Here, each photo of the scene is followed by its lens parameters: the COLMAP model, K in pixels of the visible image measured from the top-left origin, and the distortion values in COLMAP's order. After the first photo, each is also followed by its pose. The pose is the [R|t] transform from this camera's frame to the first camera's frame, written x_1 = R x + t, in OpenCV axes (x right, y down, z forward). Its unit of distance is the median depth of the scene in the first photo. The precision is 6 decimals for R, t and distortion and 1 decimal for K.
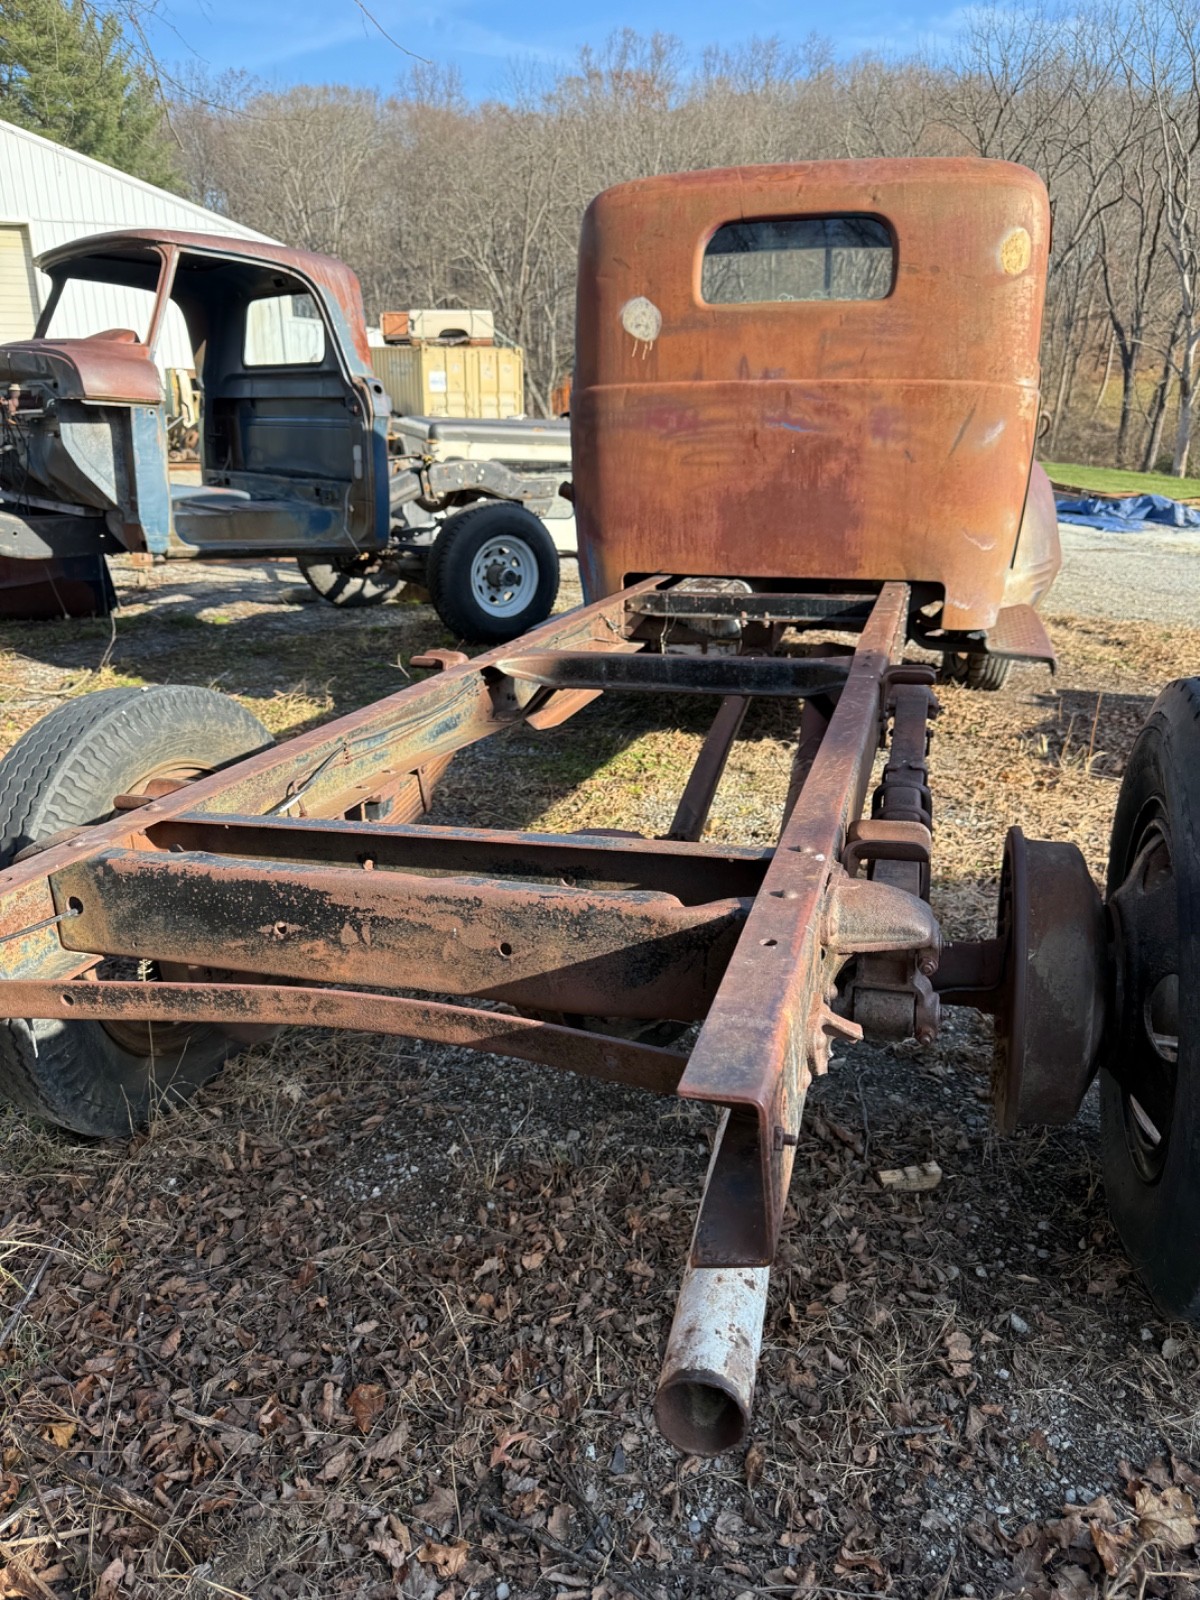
lens RADIAL K [[1141.7, 0, 593.5], [0, 1141.7, 833.9], [0, 0, 1]] dist [0.030810, -0.048864]
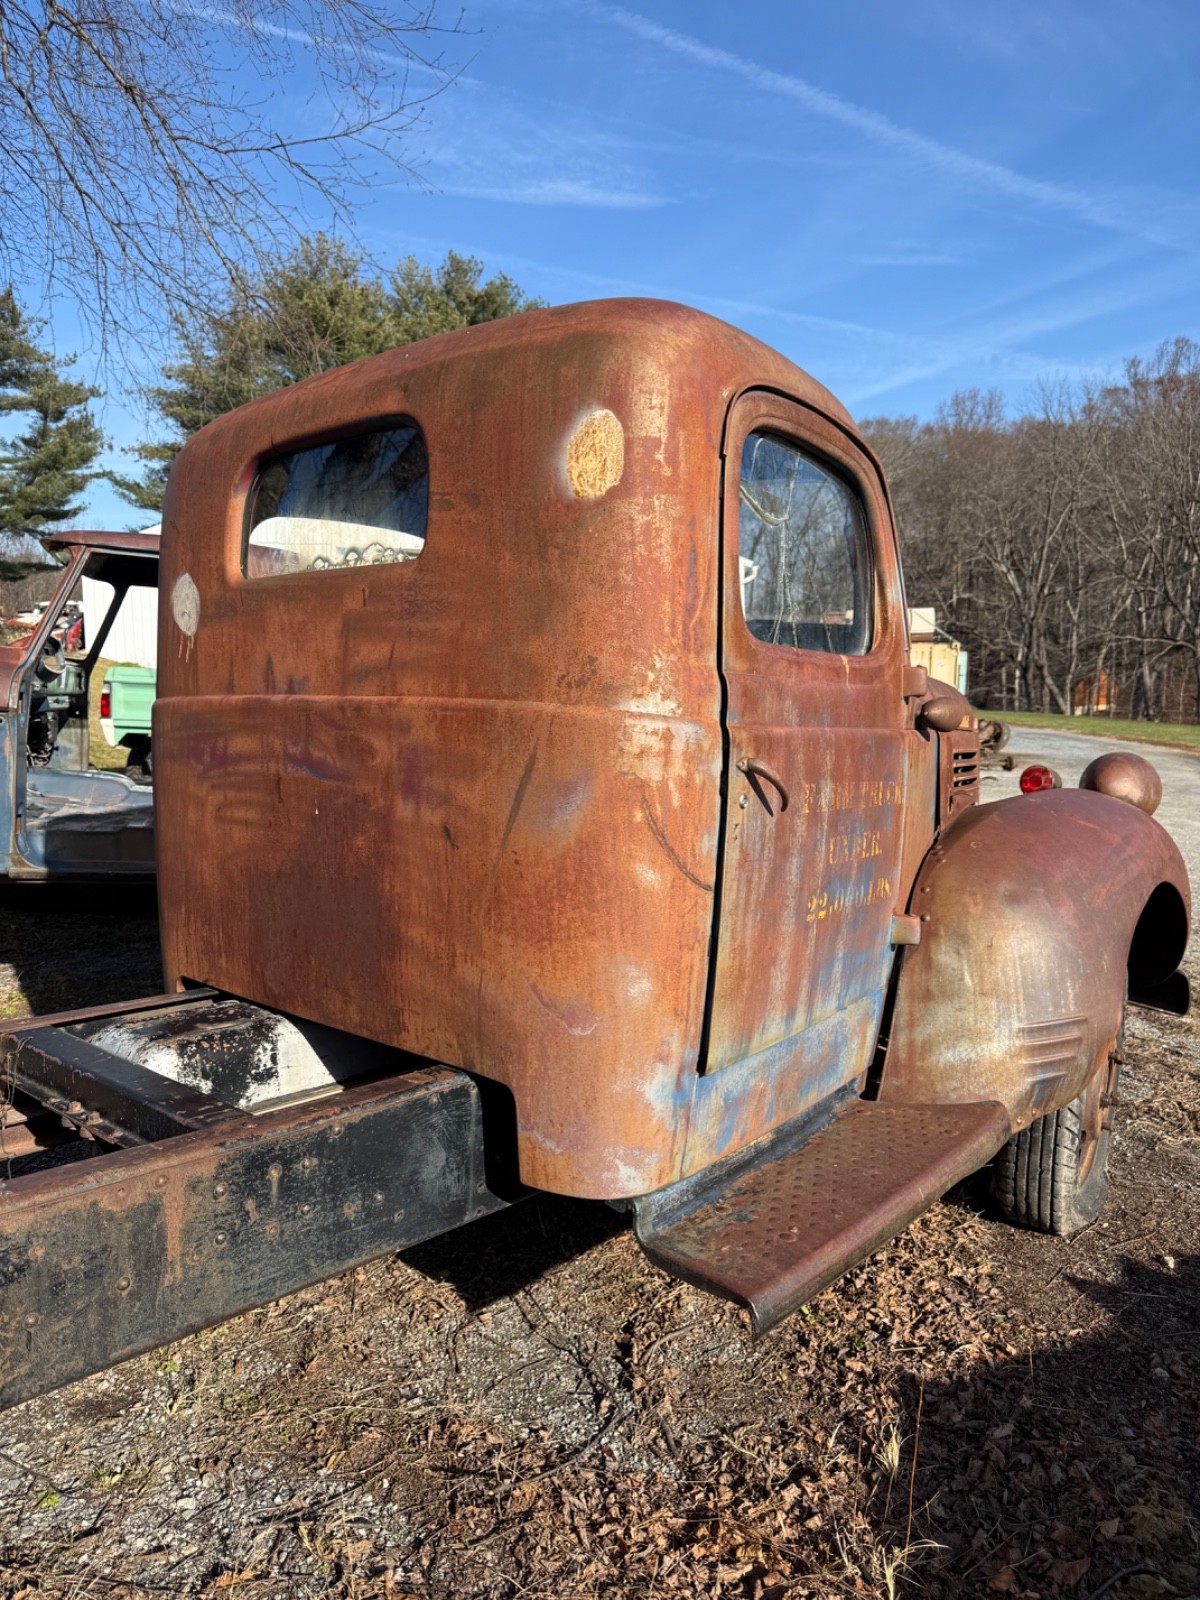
lens RADIAL K [[1141.7, 0, 593.5], [0, 1141.7, 833.9], [0, 0, 1]] dist [0.030810, -0.048864]
pose [[0.898428, 0.060012, -0.435000, 0.541783], [-0.160464, 0.966976, -0.198013, -0.232457], [0.408751, 0.247703, 0.878388, 0.557569]]
